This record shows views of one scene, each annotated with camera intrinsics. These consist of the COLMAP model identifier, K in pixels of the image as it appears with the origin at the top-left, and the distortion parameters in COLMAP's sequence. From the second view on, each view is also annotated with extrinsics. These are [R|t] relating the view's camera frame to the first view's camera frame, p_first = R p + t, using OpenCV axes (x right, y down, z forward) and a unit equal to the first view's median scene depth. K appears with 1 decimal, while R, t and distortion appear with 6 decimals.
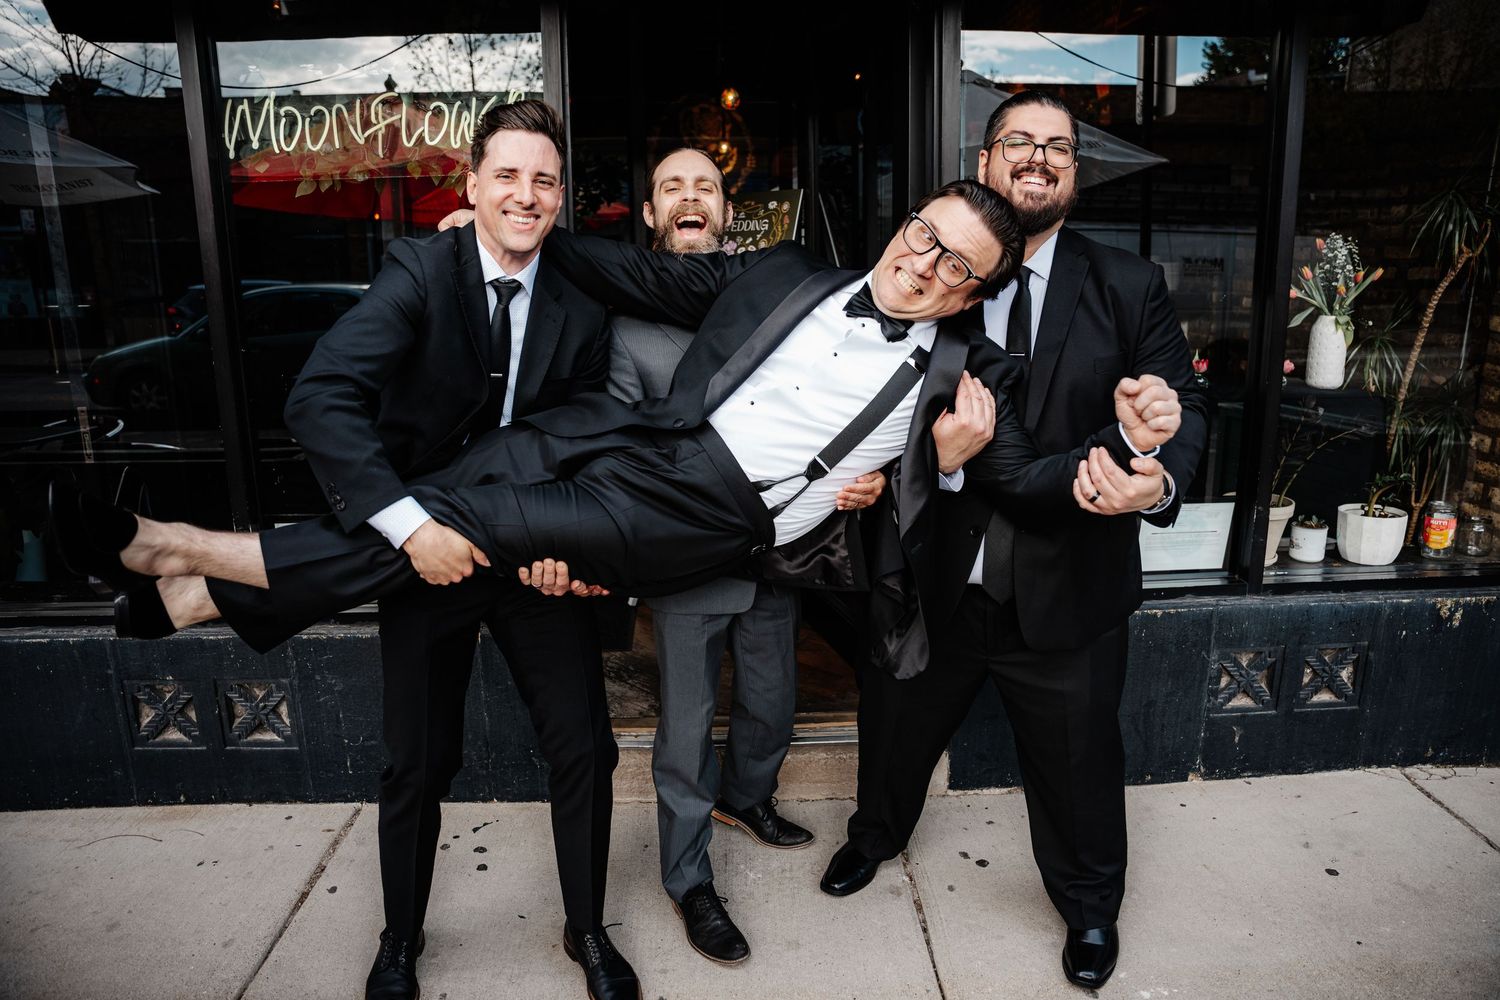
lens RADIAL K [[1076.7, 0, 750.0], [0, 1076.7, 500.0], [0, 0, 1]] dist [-0.163449, 0.169229]
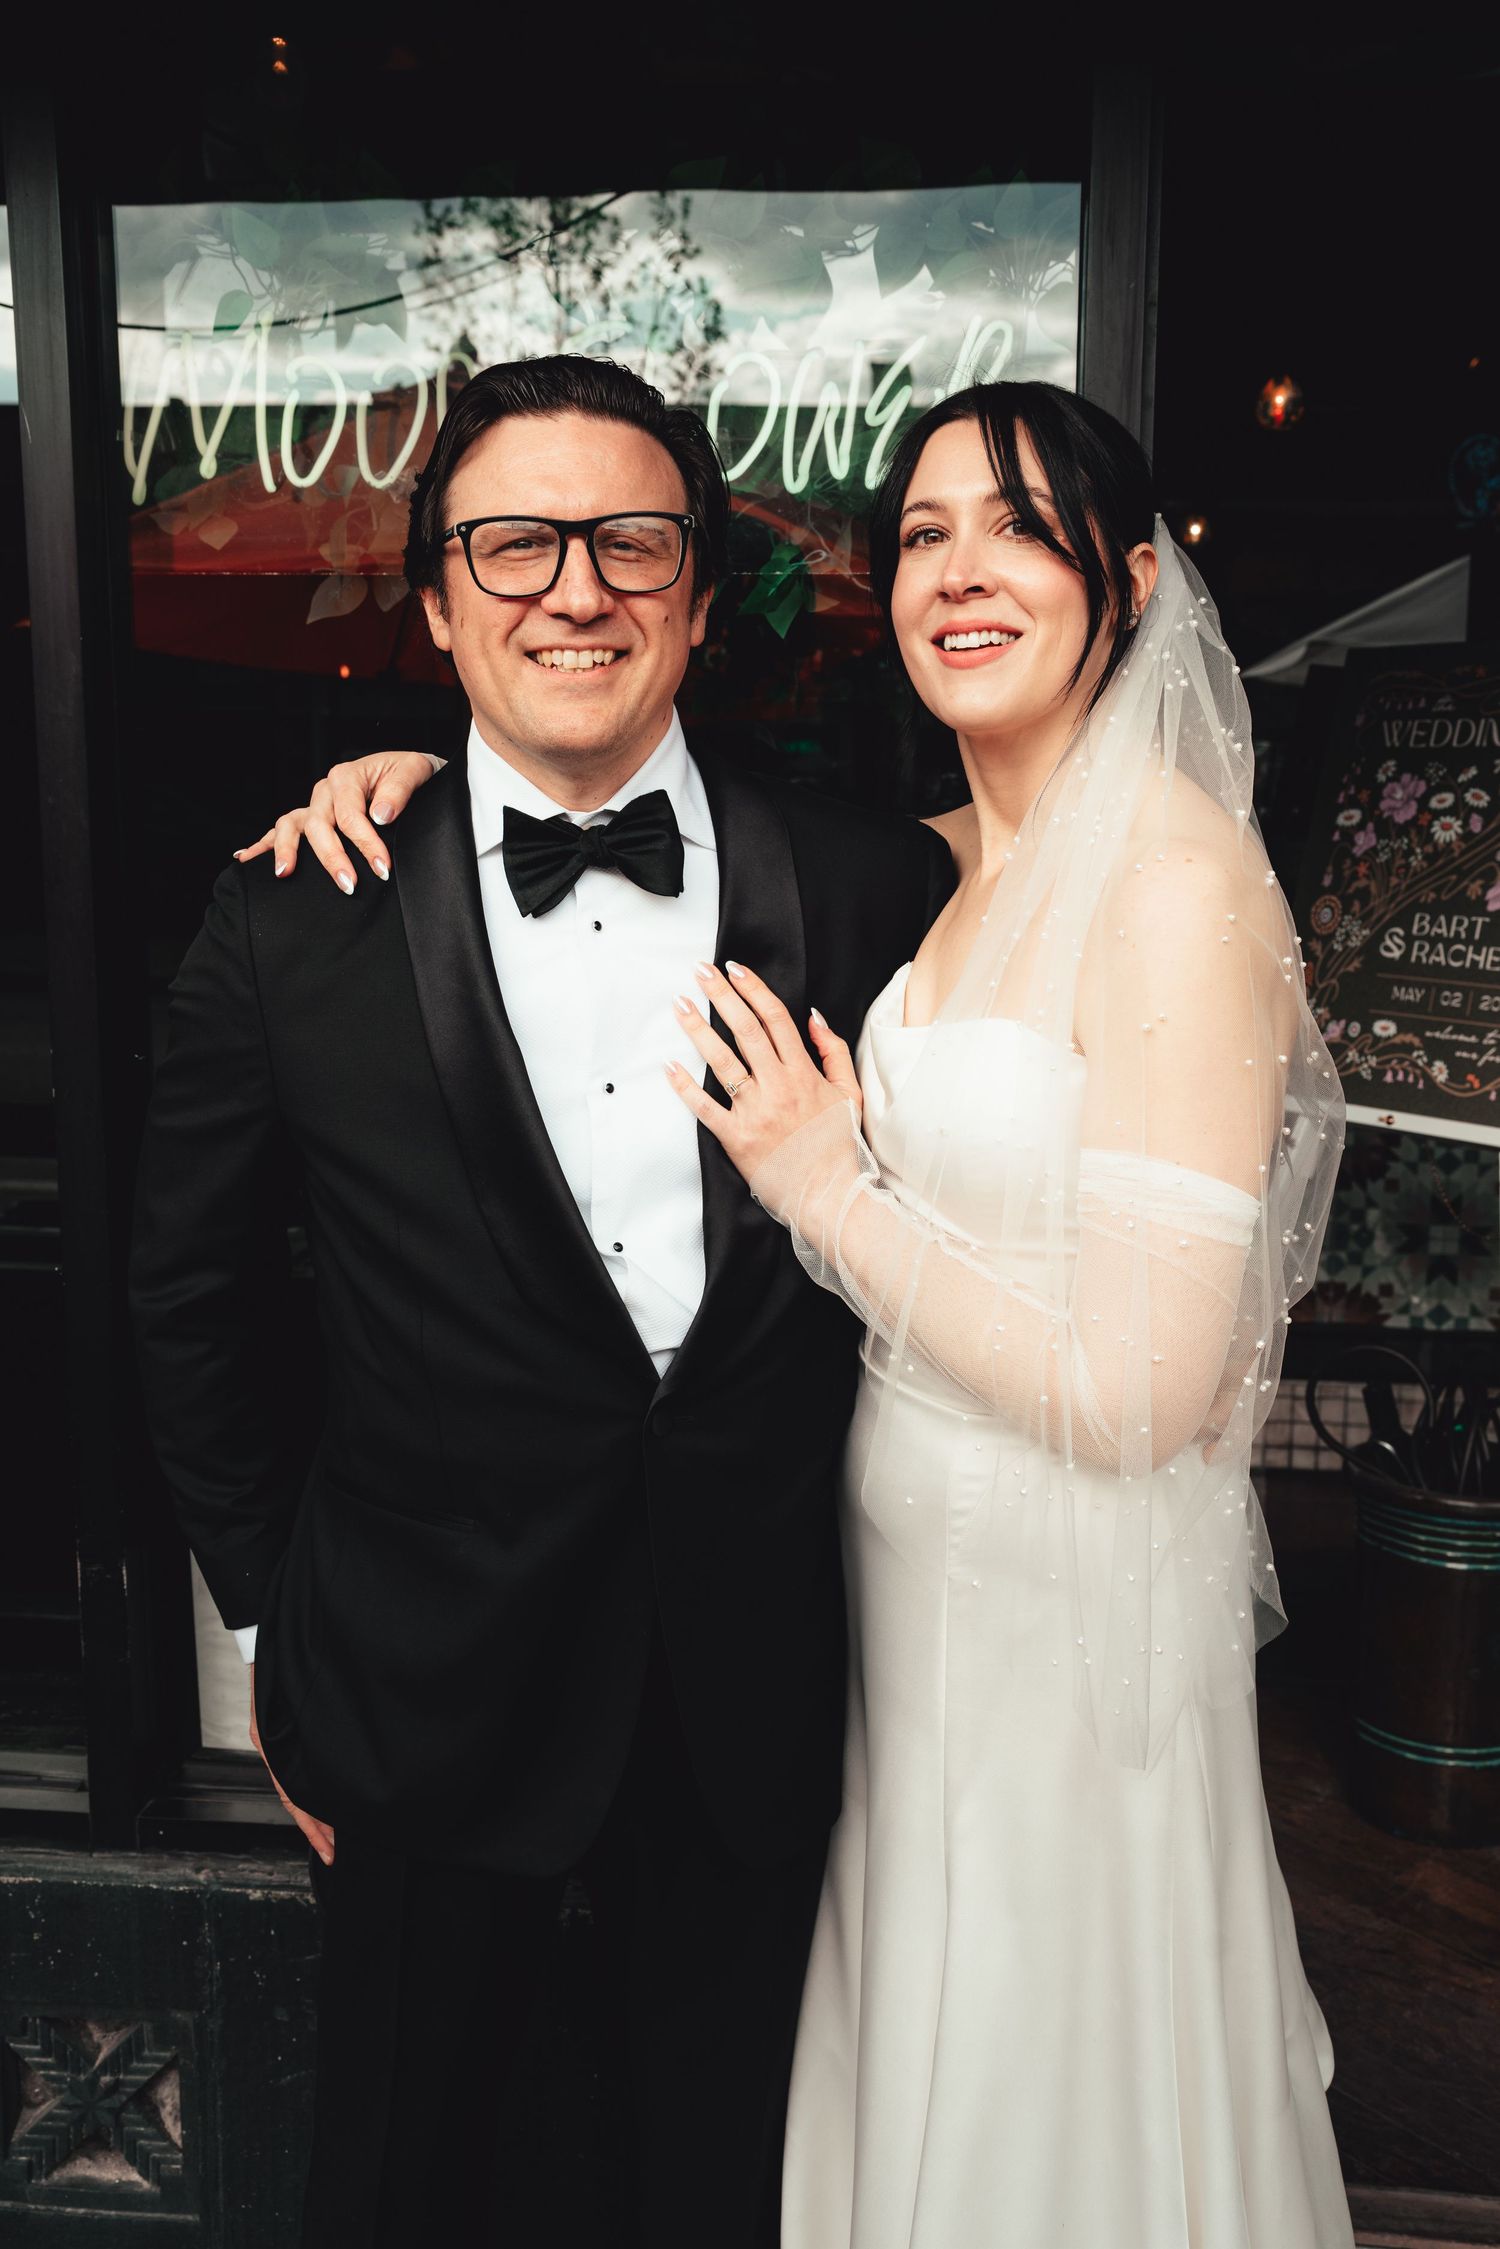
lens RADIAL K [[2205.0, 0, 750.0], [0, 2205.0, 1124.5], [0, 0, 1]] dist [-0.011787, 0.181671]
pose [[0.990970, 0.043378, -0.126873, -0.178370], [-0.051181, 0.996951, -0.058902, -0.082046], [0.123931, 0.064863, 0.990169, 0.281436]]
